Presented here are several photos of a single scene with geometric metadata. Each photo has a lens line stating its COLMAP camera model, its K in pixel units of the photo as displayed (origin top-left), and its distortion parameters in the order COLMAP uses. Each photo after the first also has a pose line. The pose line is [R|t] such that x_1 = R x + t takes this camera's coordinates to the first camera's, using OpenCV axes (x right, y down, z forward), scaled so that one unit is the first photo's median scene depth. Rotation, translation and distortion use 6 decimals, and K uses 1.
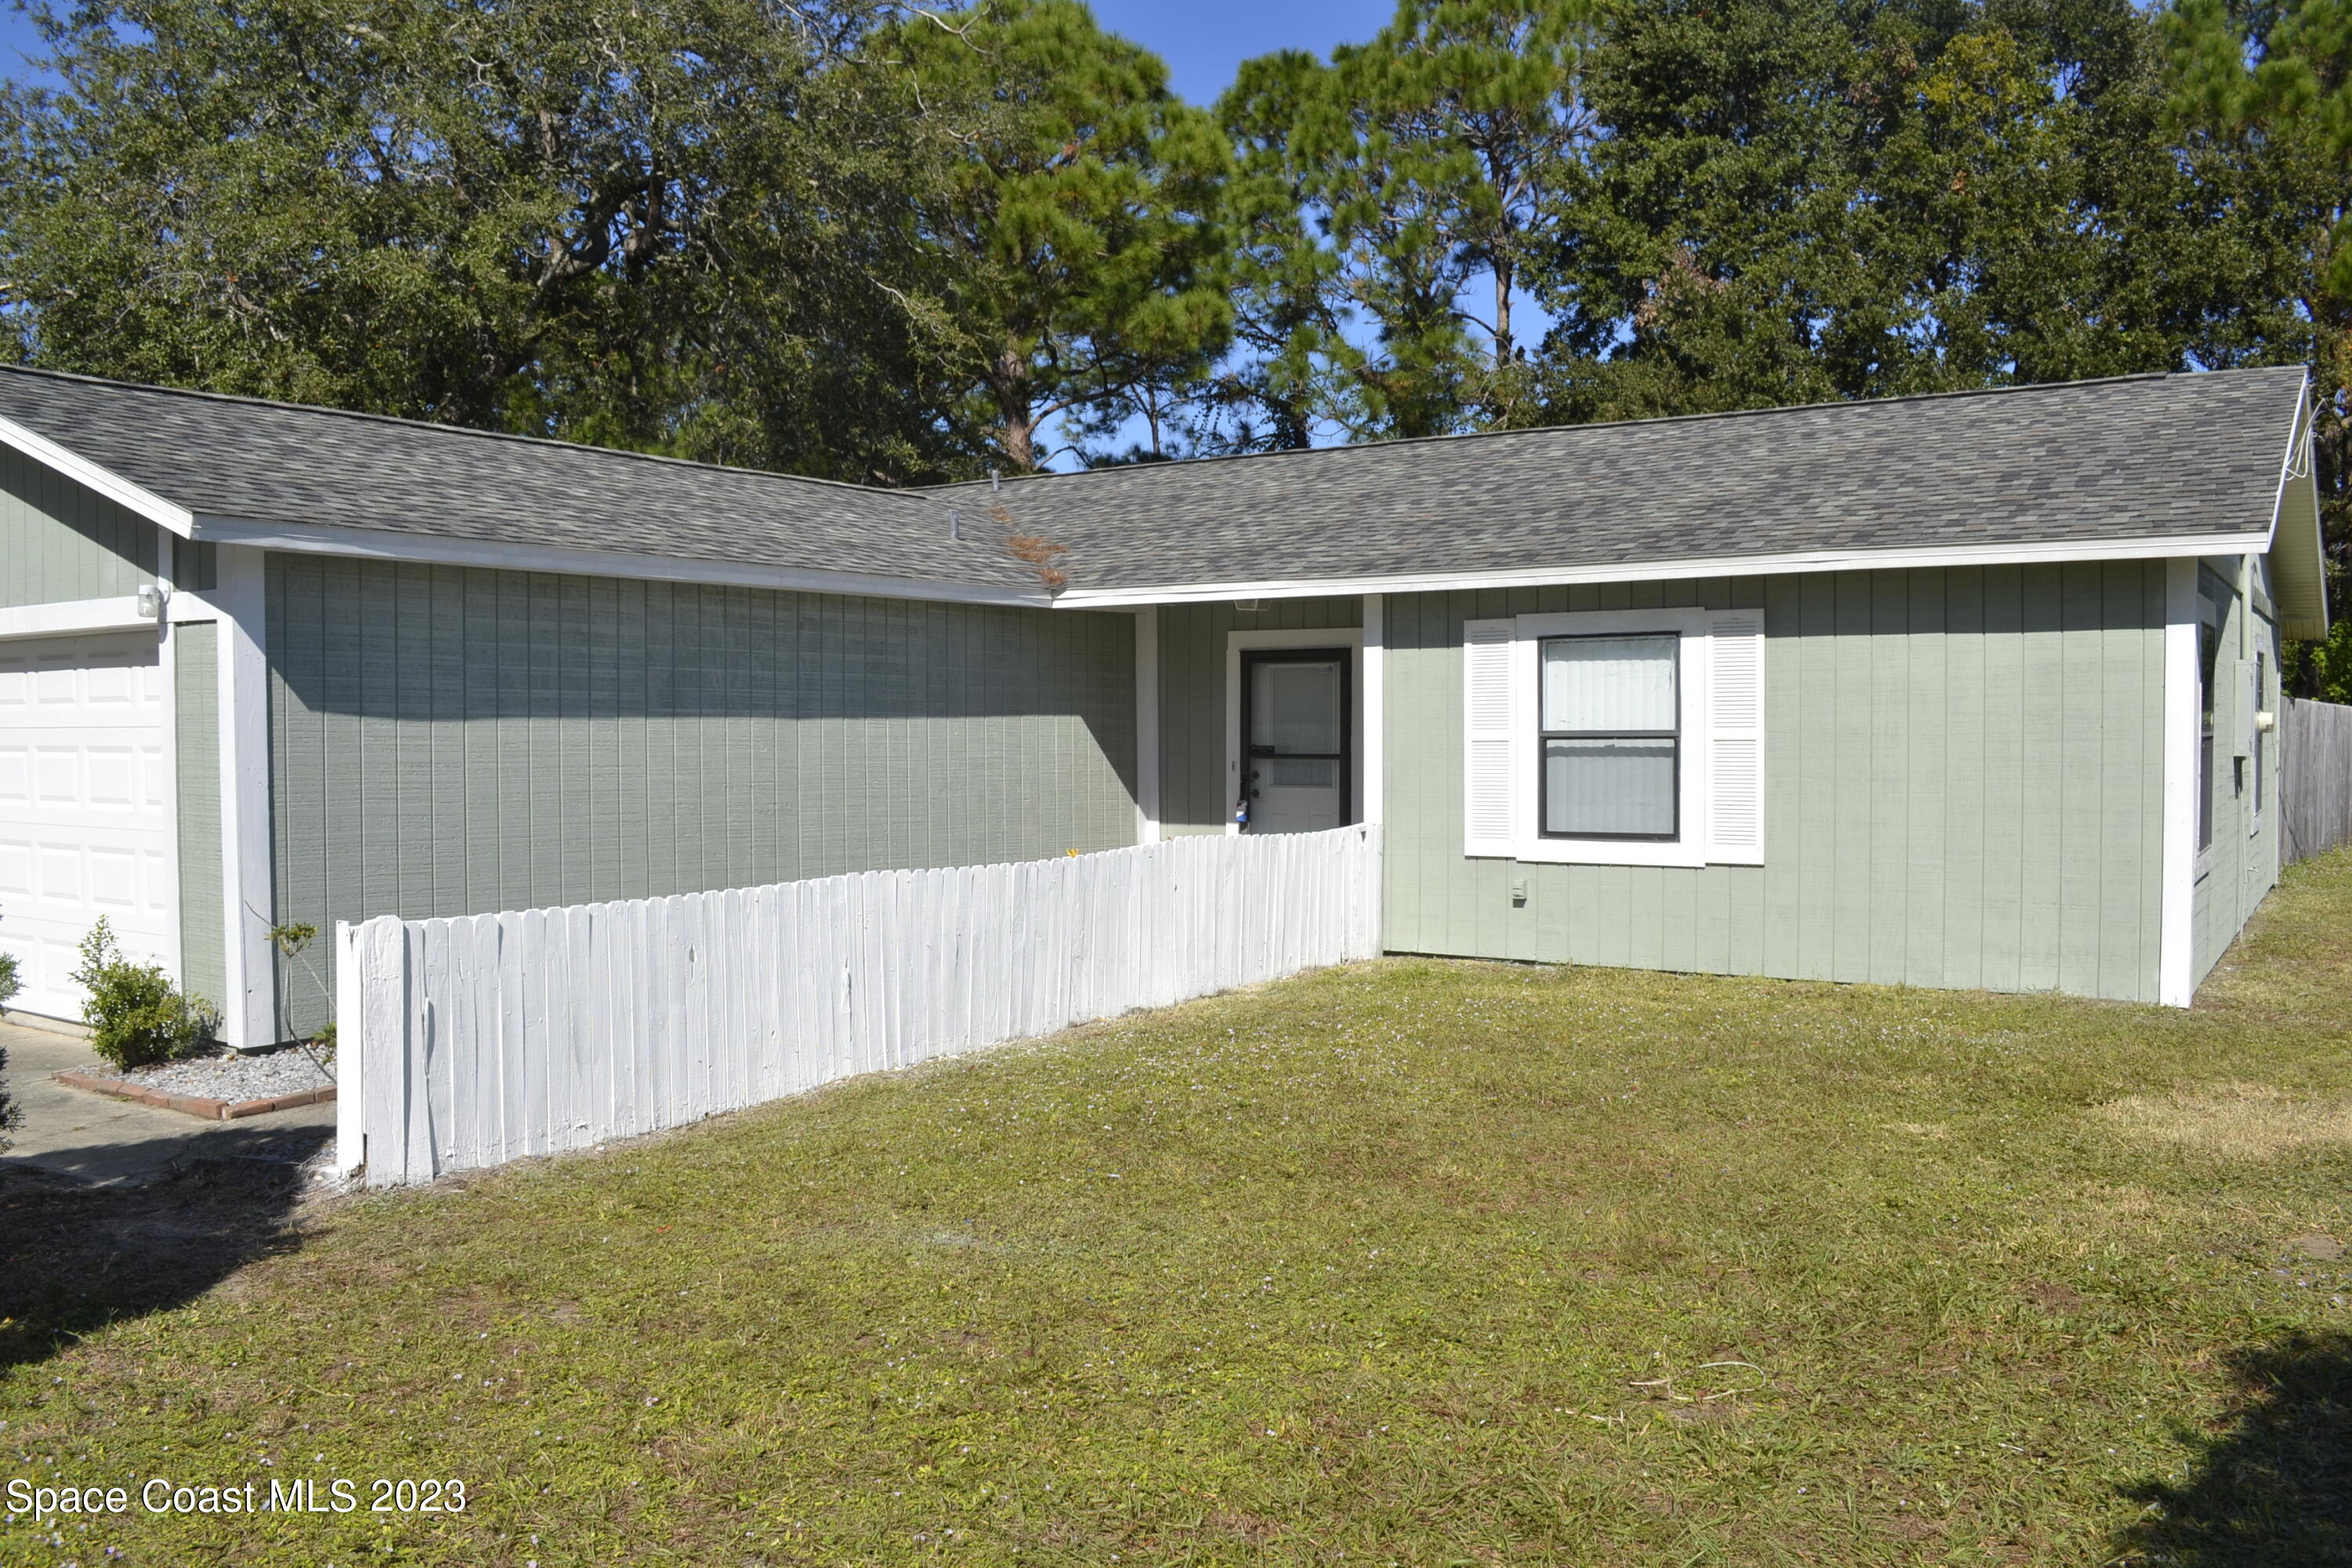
lens RADIAL K [[1862.8, 0, 1182.4], [0, 1862.8, 784.3], [0, 0, 1]] dist [-0.042921, -0.004677]
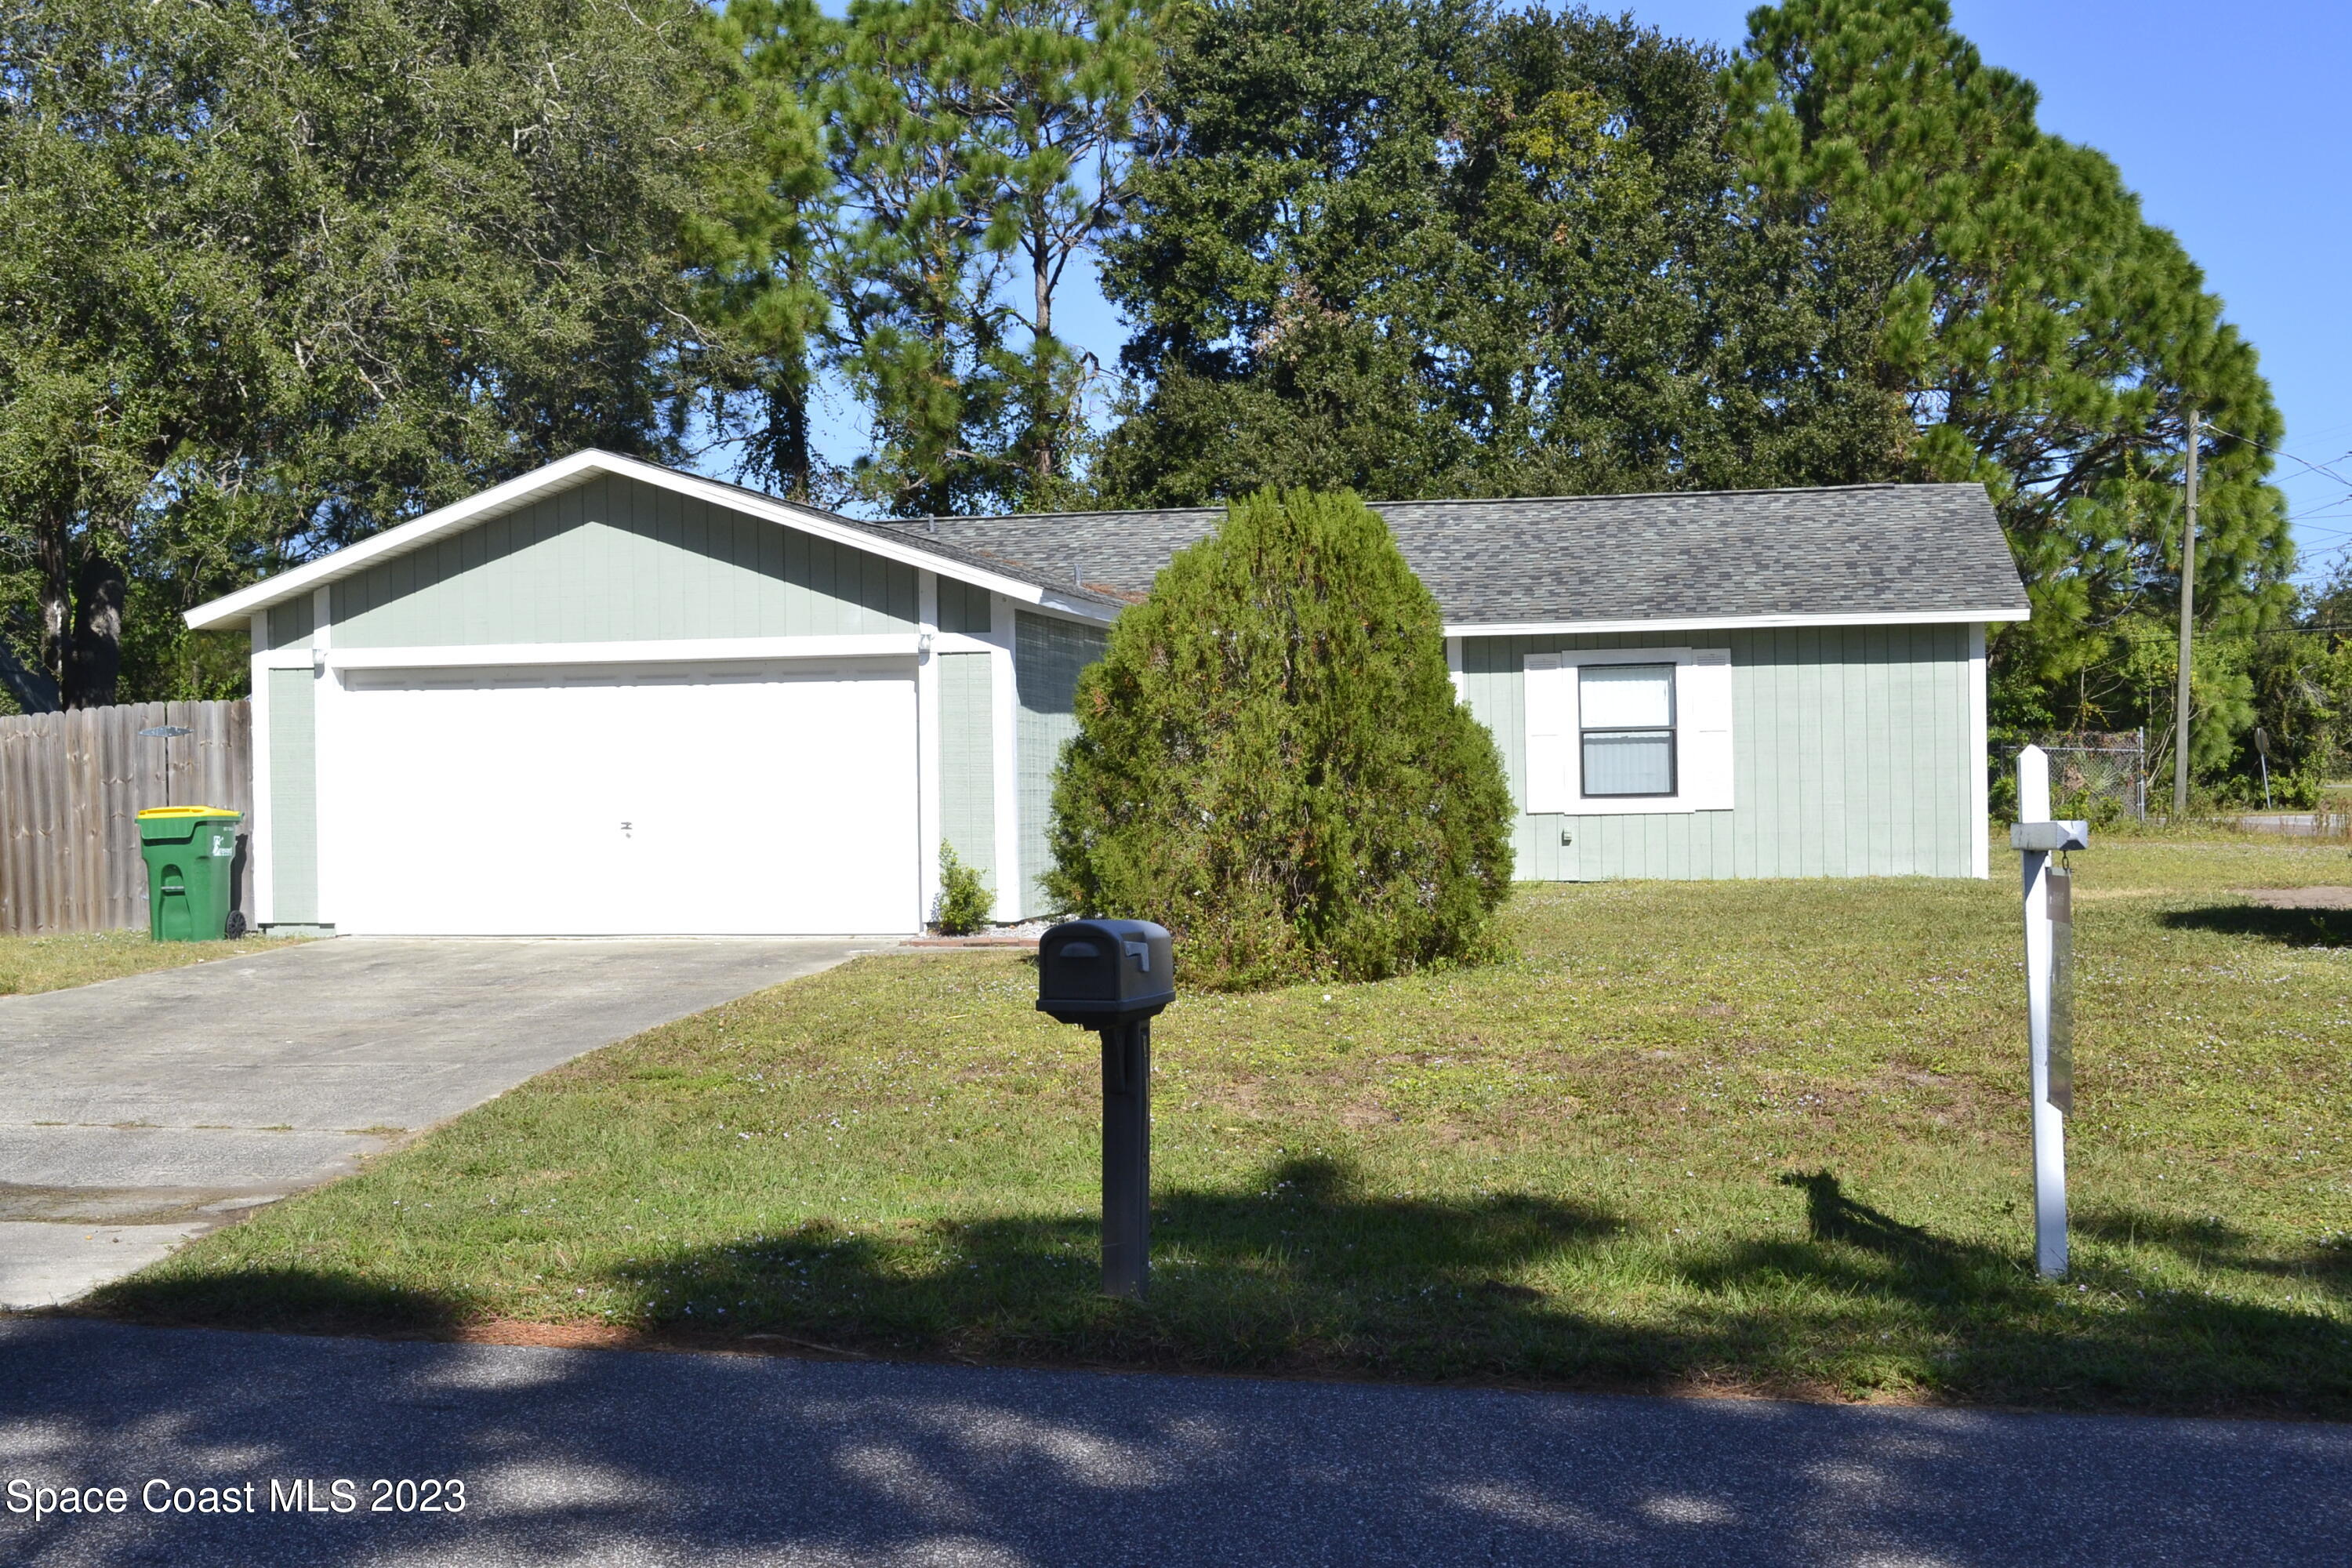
lens RADIAL K [[2534.0, 0, 1174.2], [0, 2534.0, 776.1], [0, 0, 1]] dist [0.015685, 0.000000]
pose [[0.942353, -0.010605, 0.334452, -0.808171], [0.022026, 0.999296, -0.030374, 0.066263], [-0.333894, 0.035990, 0.941923, -0.832603]]
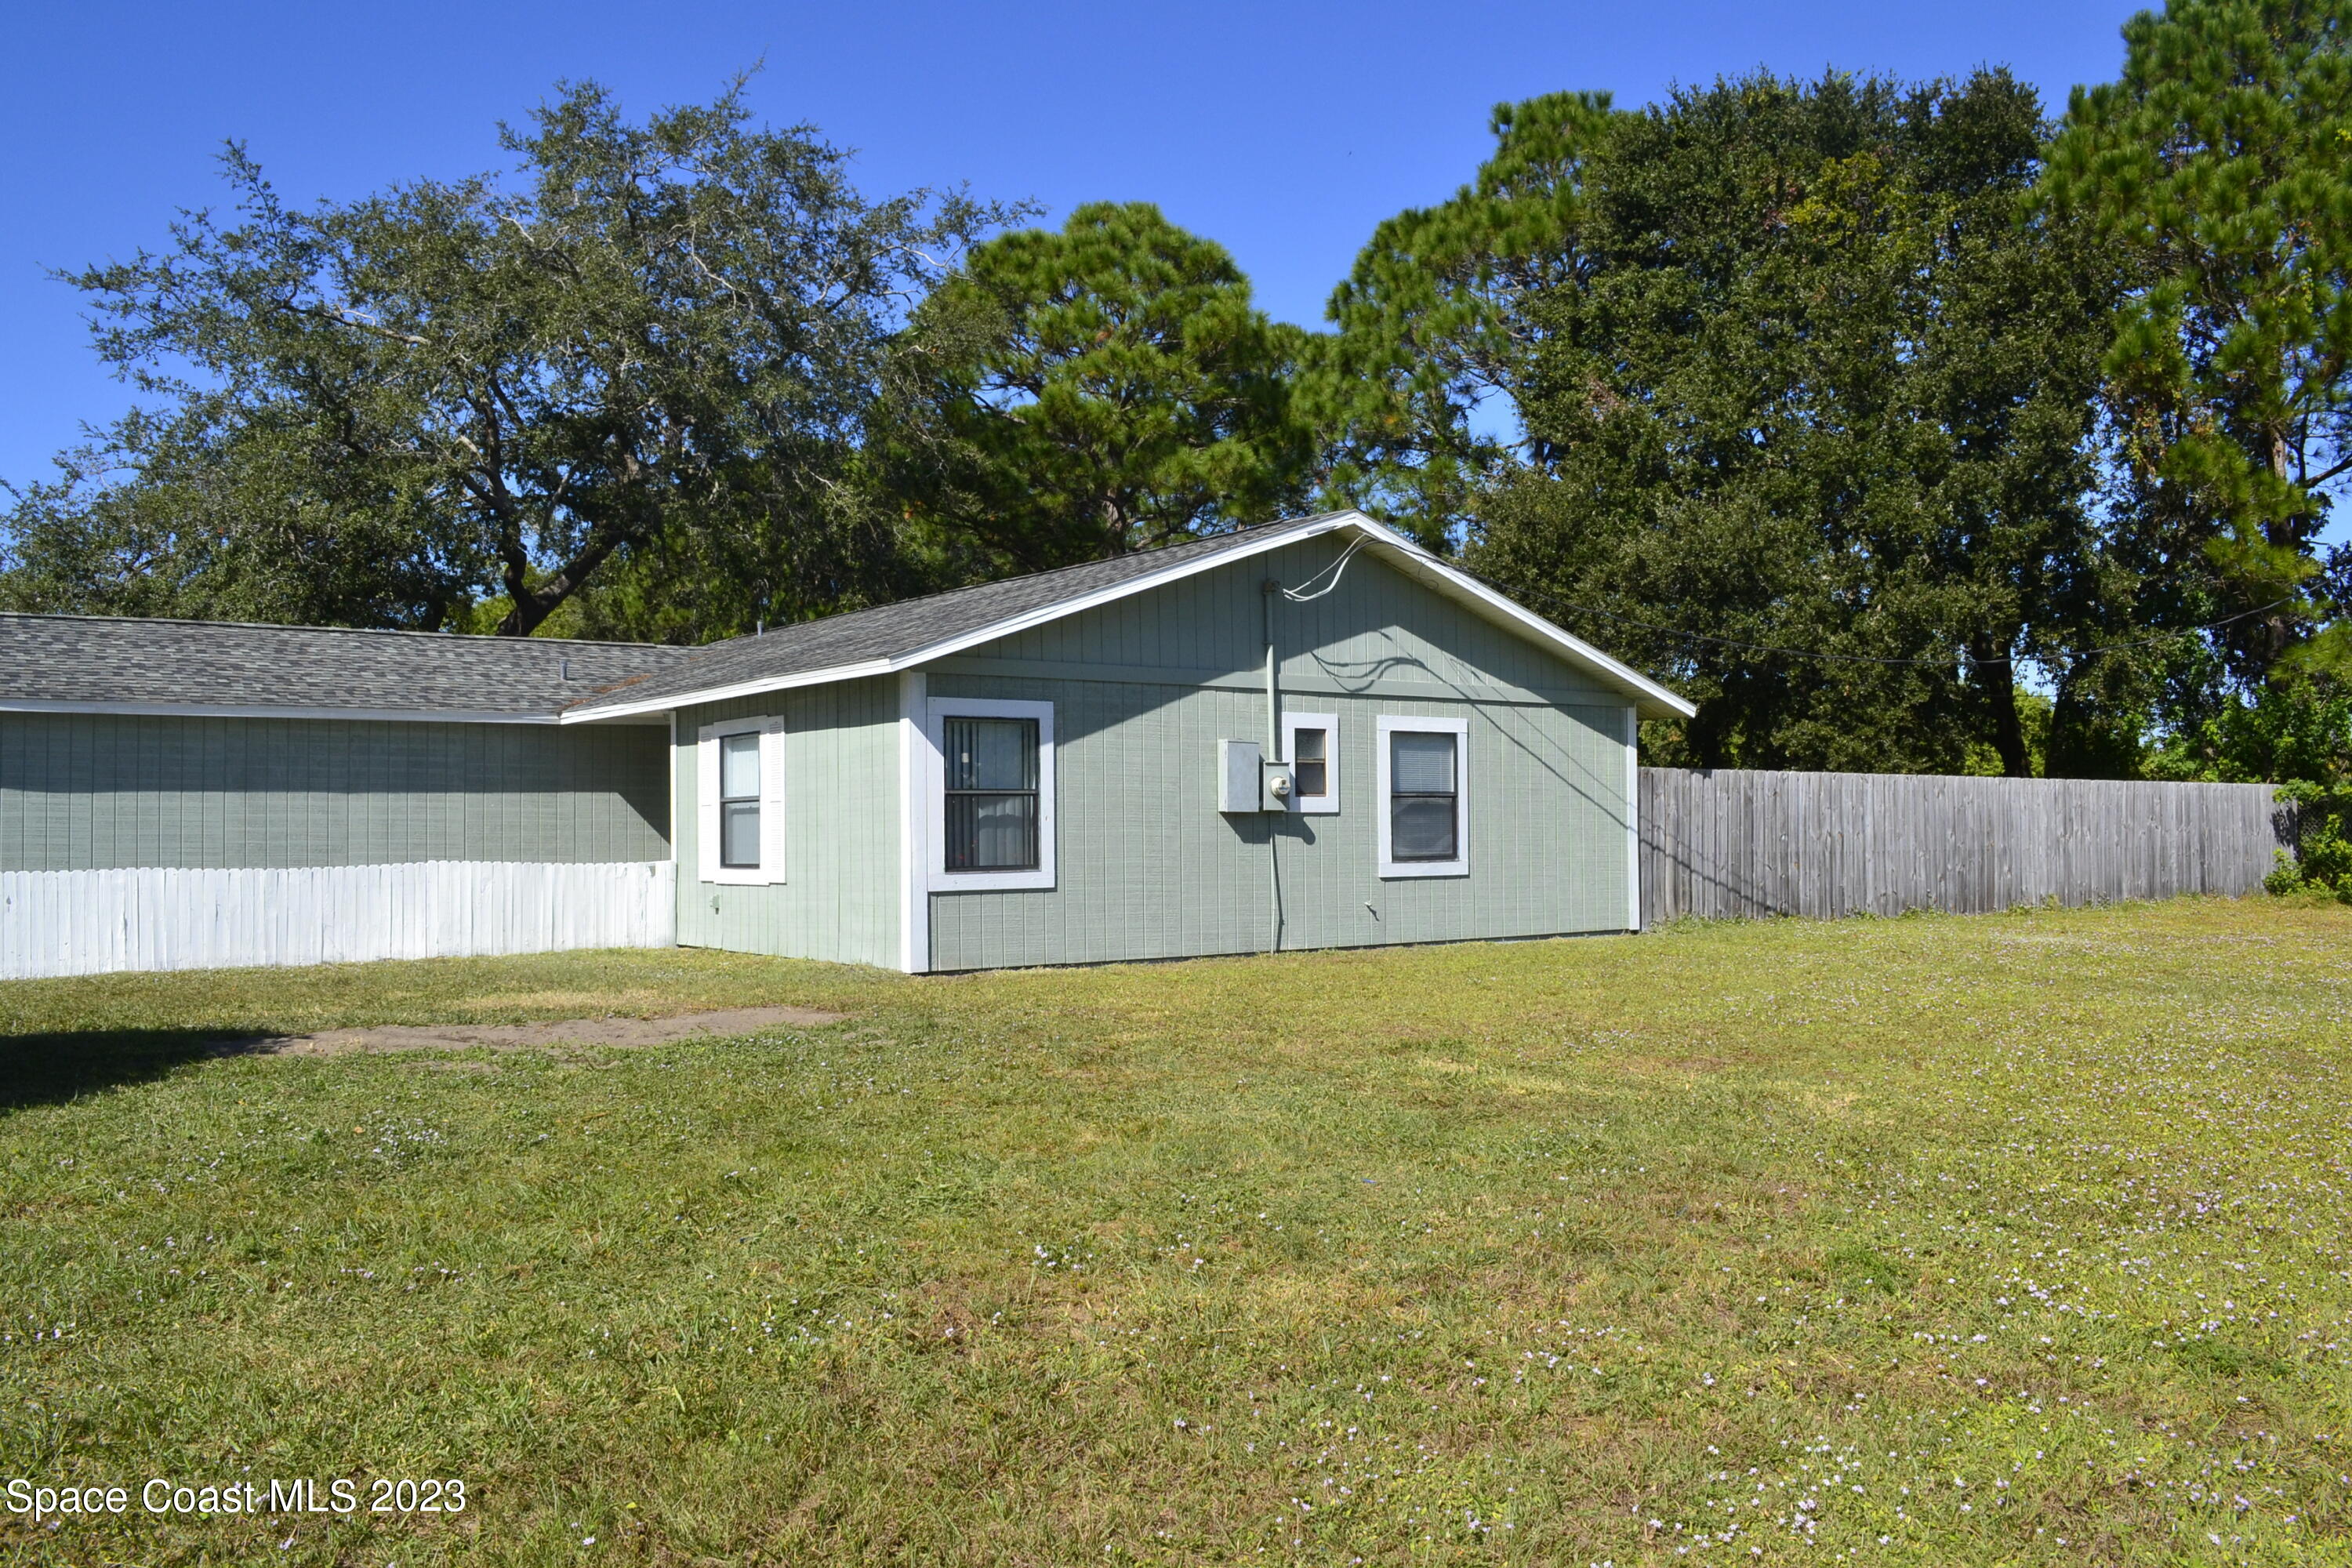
lens RADIAL K [[1862.8, 0, 1165.3], [0, 1862.8, 797.1], [0, 0, 1]] dist [-0.042921, -0.004677]
pose [[0.938012, -0.007558, -0.346521, 1.055943], [-0.008665, 0.998938, -0.045242, 0.036430], [0.346495, 0.045441, 0.936950, -0.300649]]
